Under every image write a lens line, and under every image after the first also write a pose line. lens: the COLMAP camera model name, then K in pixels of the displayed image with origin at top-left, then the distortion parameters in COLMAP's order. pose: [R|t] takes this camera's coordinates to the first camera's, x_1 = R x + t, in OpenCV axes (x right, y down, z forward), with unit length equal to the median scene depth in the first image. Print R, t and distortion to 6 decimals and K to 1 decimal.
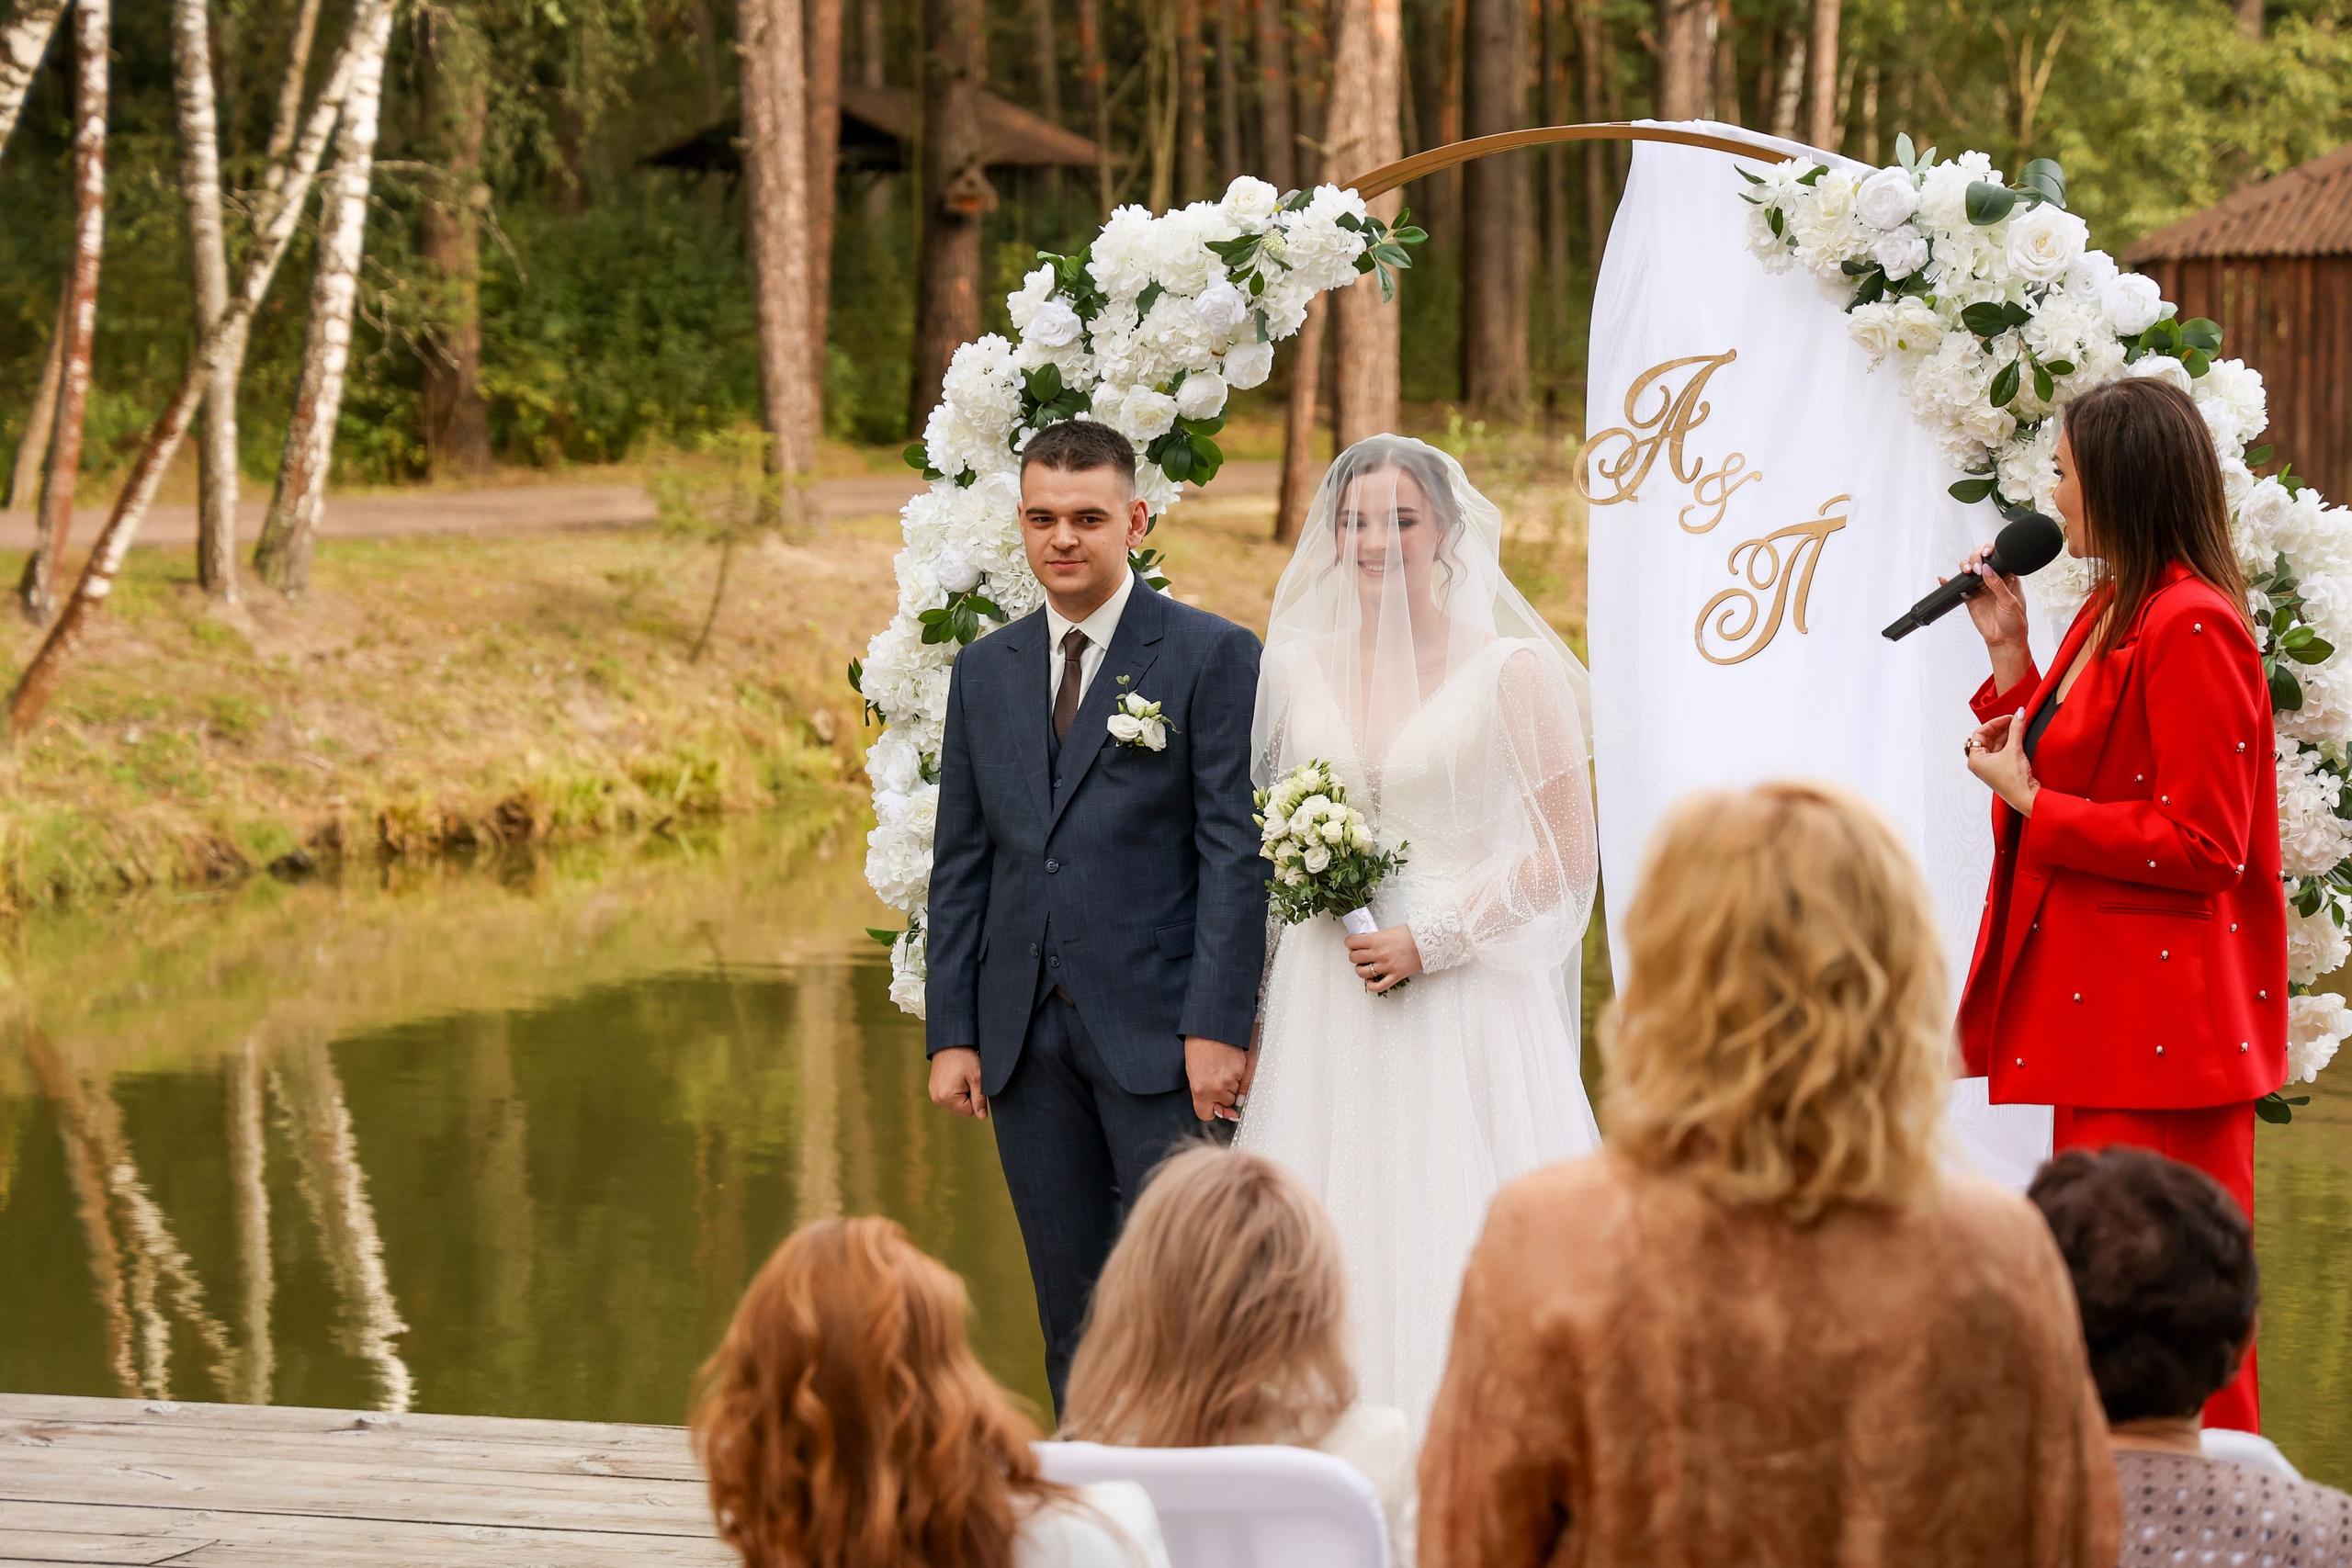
lens RADIAL K [[6790.2, 0, 1194.6], [0, 6790.2, 774.4], [0, 0, 1]] dist [0.800997, 0.000000]
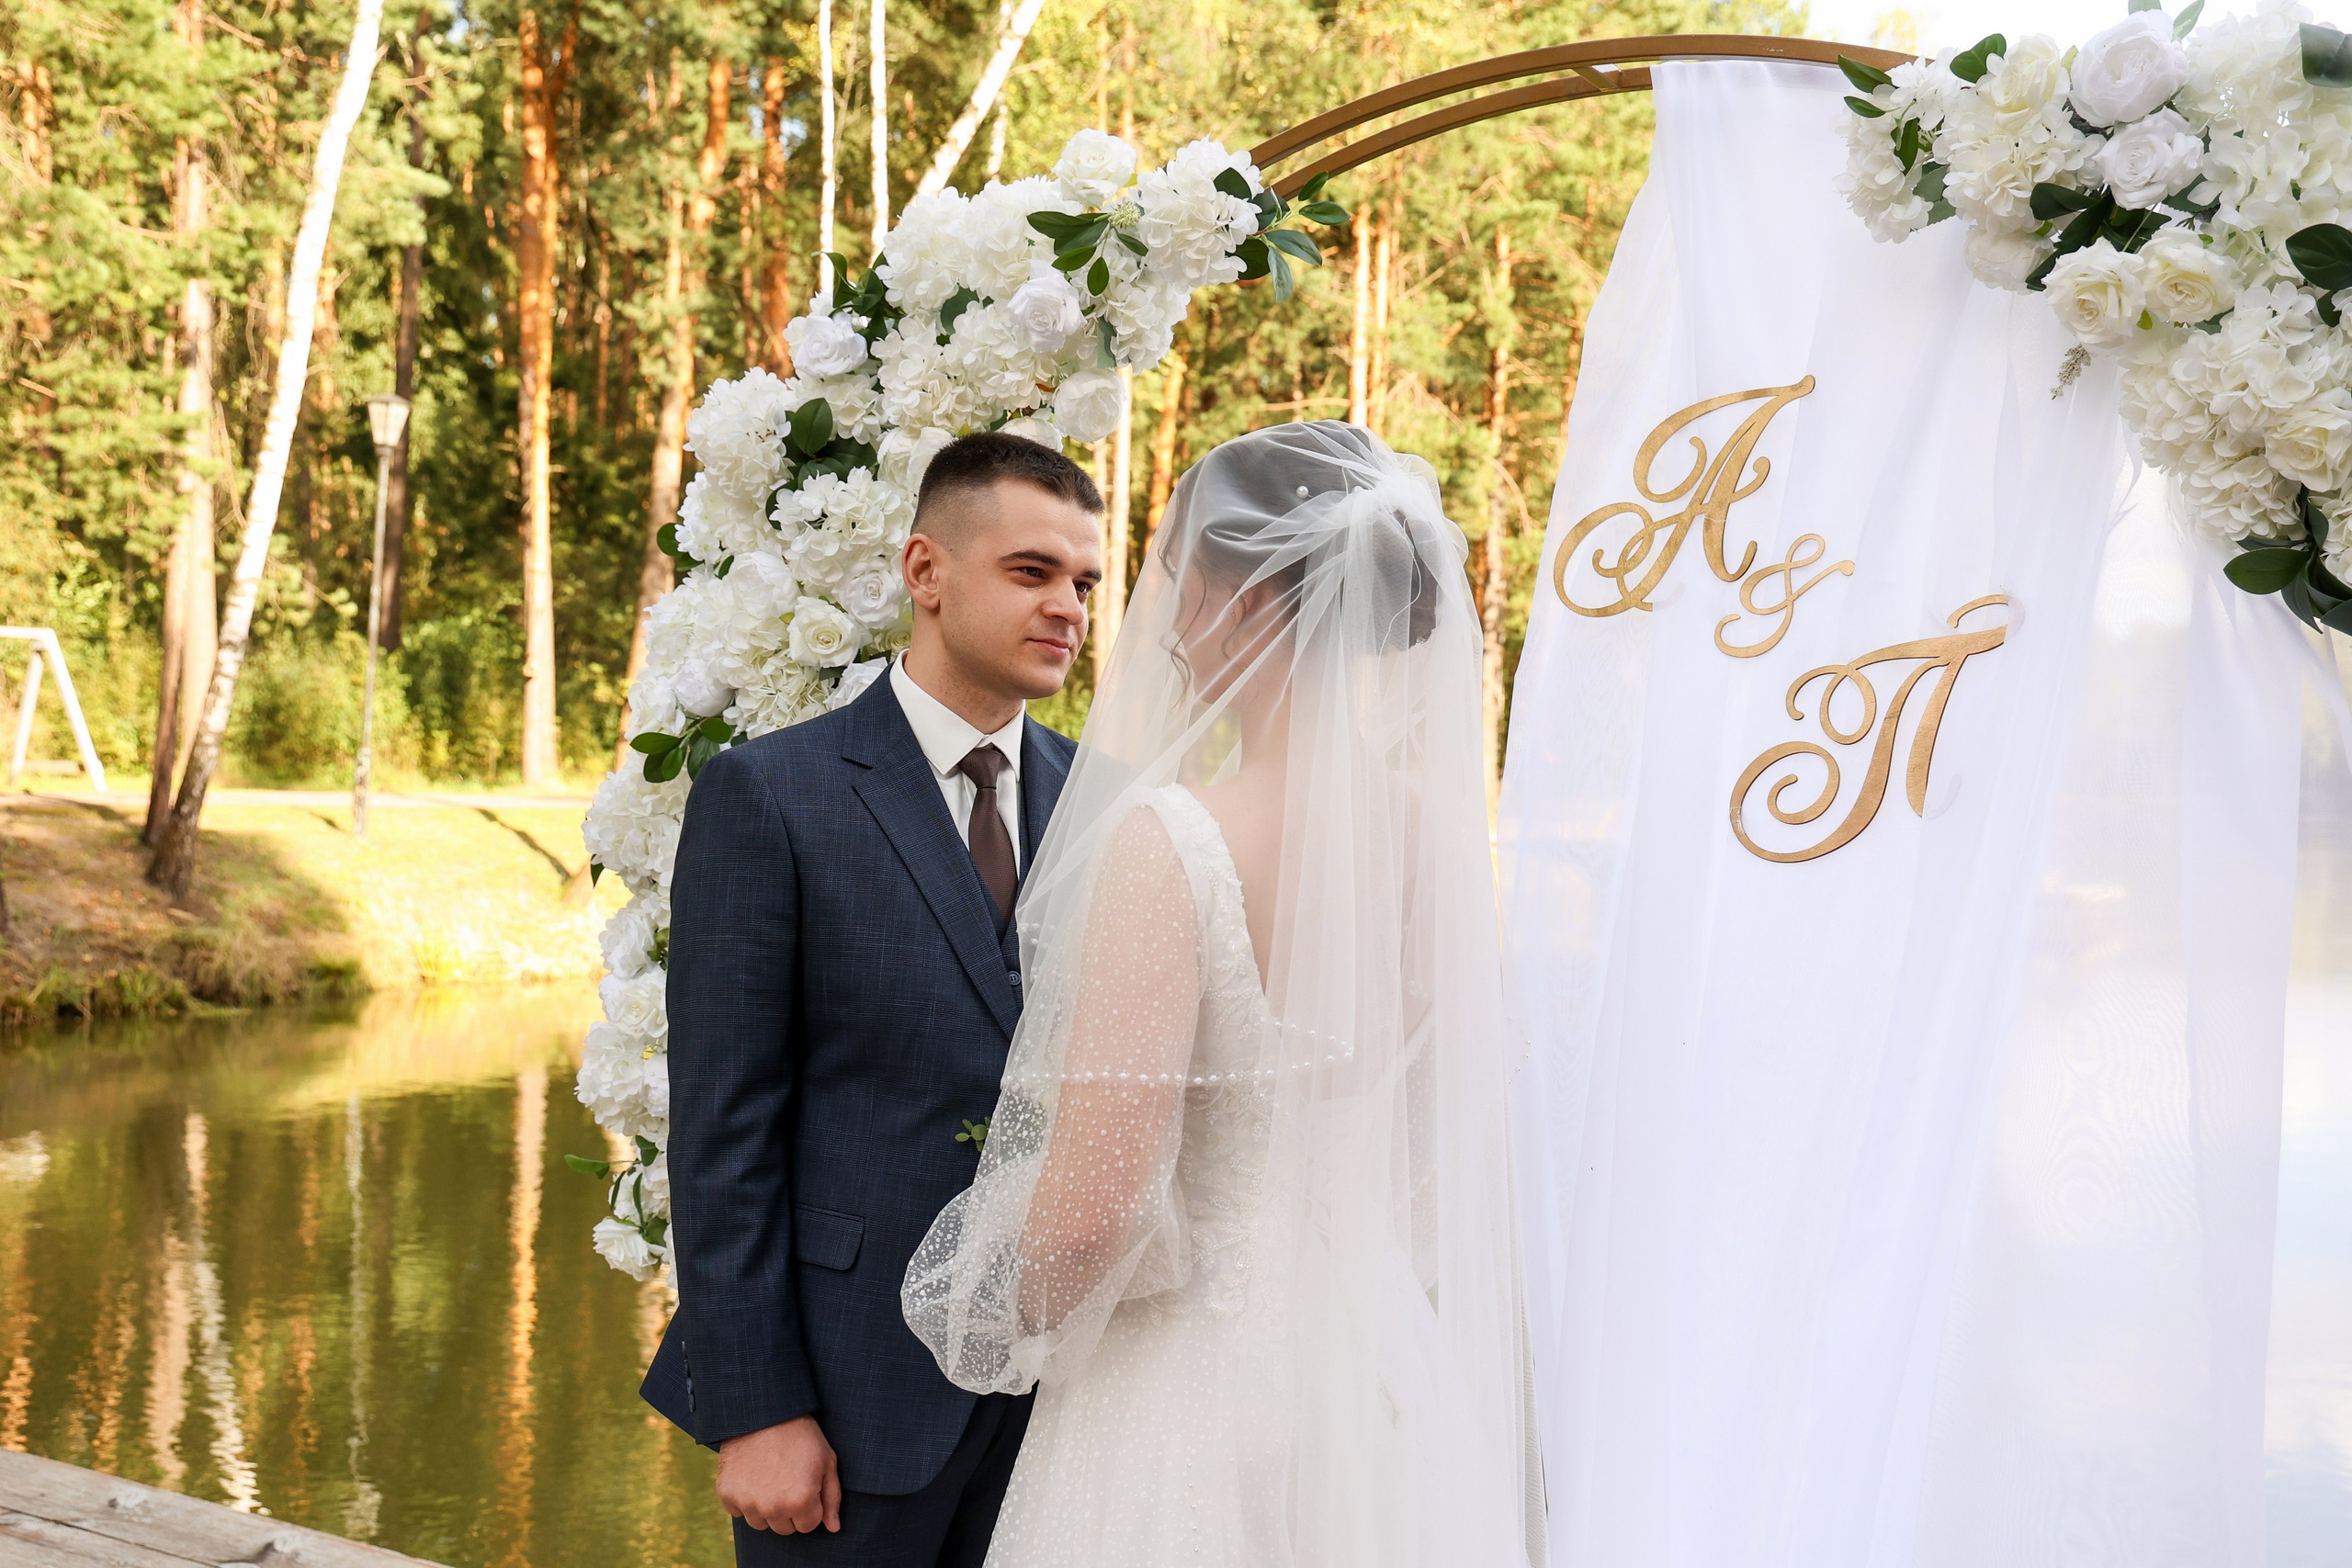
lens RADIAL K [[2377.6, 0, 1173.0], [0, 2377.6, 740.8], [0, 0, 1]] dist [0.061256, 0.000000]
pose [[0.997248, 0.046890, -0.057425, 0.032247], [-0.051371, 0.995532, -0.079233, -0.006292], [0.053453, 0.081965, 0.995201, 0.753987]]
